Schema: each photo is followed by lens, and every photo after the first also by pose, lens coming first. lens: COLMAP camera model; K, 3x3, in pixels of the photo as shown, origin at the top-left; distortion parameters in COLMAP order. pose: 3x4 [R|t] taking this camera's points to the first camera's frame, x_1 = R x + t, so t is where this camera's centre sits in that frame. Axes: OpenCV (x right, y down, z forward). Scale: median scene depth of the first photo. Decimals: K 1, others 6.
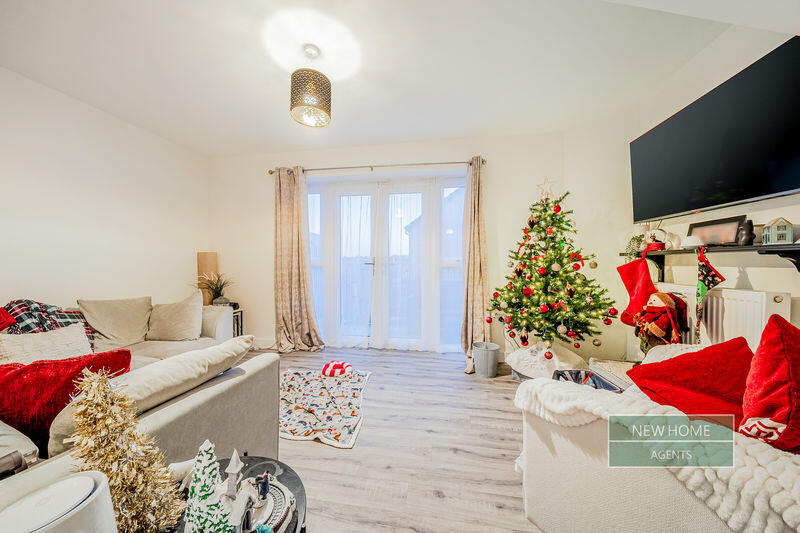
lens RADIAL K [[277.0, 0, 397.7], [0, 277.0, 265.1], [0, 0, 1]] dist [-0.006948, 0.000153]
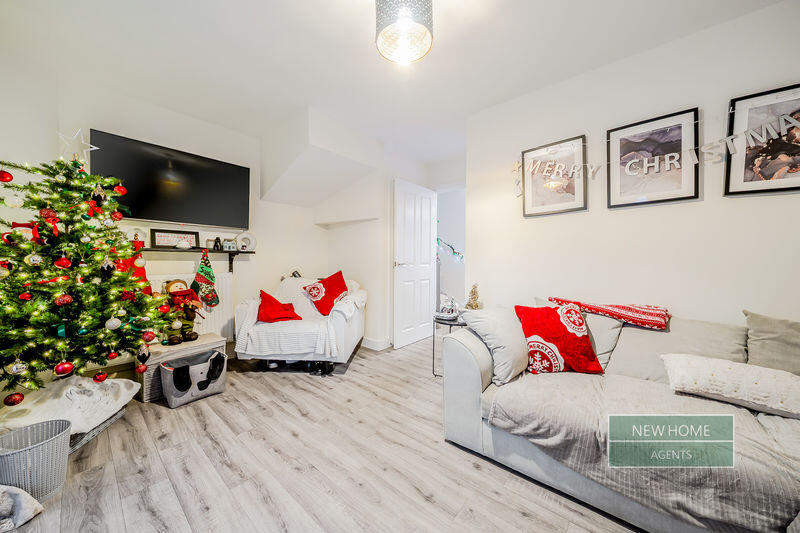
lens RADIAL K [[277.0, 0, 396.7], [0, 277.0, 260.7], [0, 0, 1]] dist [-0.006948, 0.000153]
pose [[-0.862861, -0.002292, 0.505436, -0.722423], [0.002555, 0.999957, 0.008896, -0.005374], [-0.505435, 0.008967, -0.862818, 1.790195]]
